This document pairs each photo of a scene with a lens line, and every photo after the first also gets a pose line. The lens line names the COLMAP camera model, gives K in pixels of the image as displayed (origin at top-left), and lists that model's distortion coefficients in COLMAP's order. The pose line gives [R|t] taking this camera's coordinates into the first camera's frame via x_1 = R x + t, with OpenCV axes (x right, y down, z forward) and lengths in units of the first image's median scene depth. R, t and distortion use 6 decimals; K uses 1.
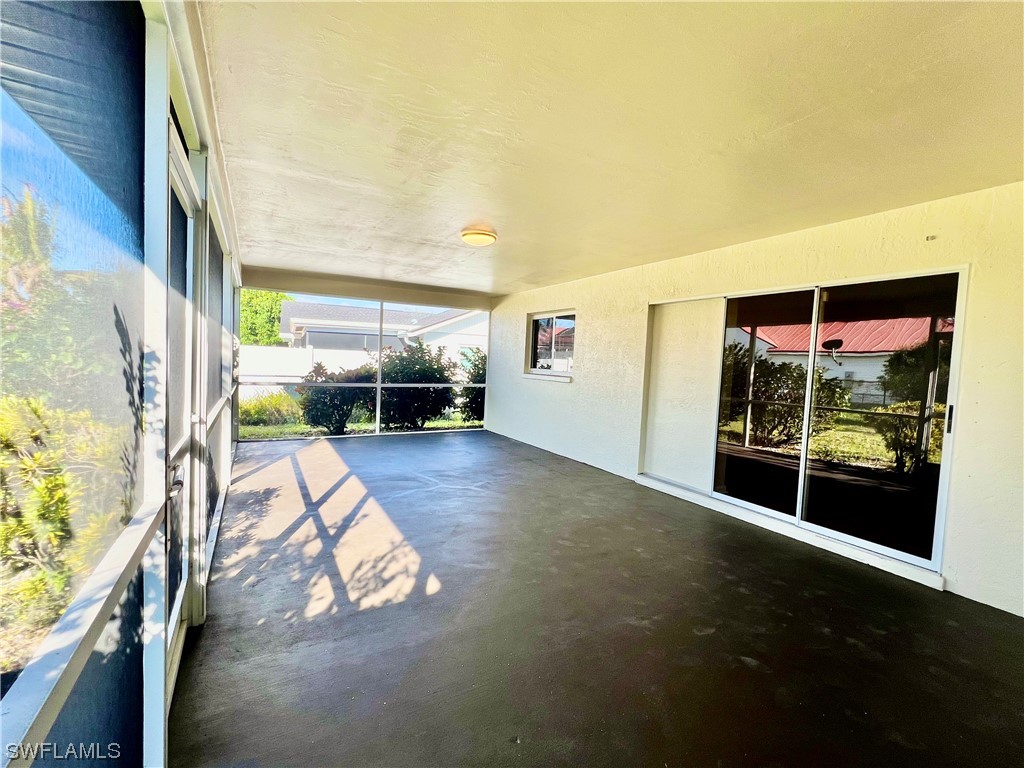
lens RADIAL K [[454.0, 0, 510.3], [0, 454.0, 385.7], [0, 0, 1]] dist [-0.001021, -0.000143]
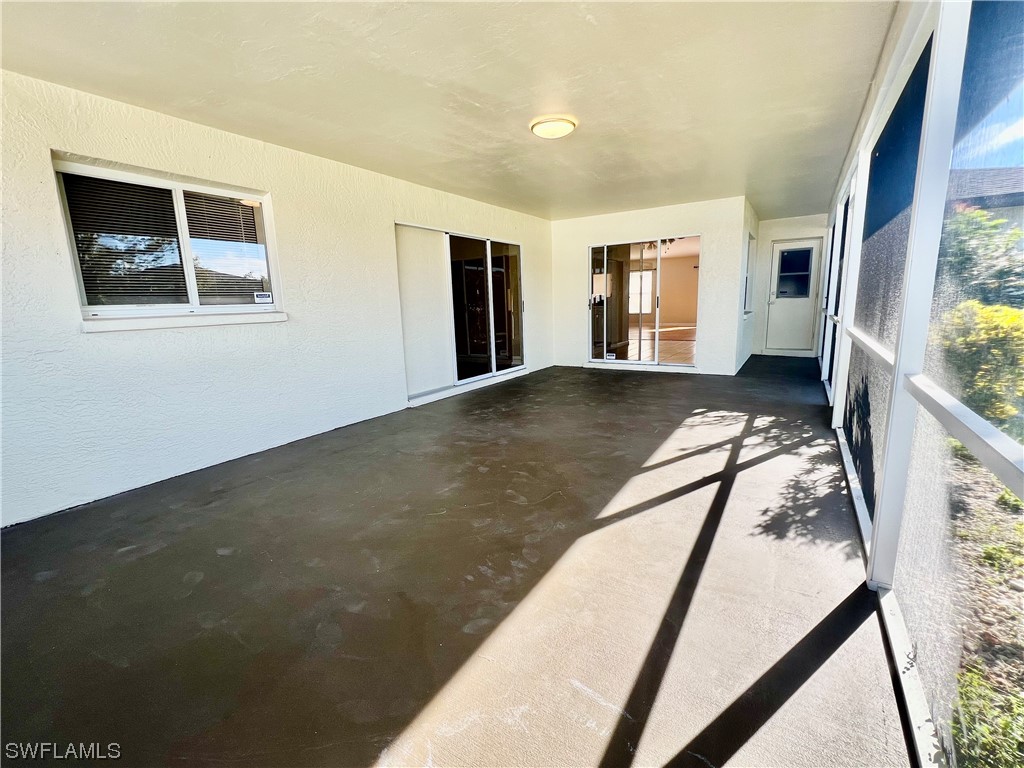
lens RADIAL K [[454.0, 0, 510.3], [0, 454.0, 385.7], [0, 0, 1]] dist [-0.001021, -0.000143]
pose [[-0.480431, -0.191657, 0.855835, -1.029657], [0.055308, 0.967267, 0.247659, -0.105762], [-0.875287, 0.166318, -0.454105, 1.906387]]
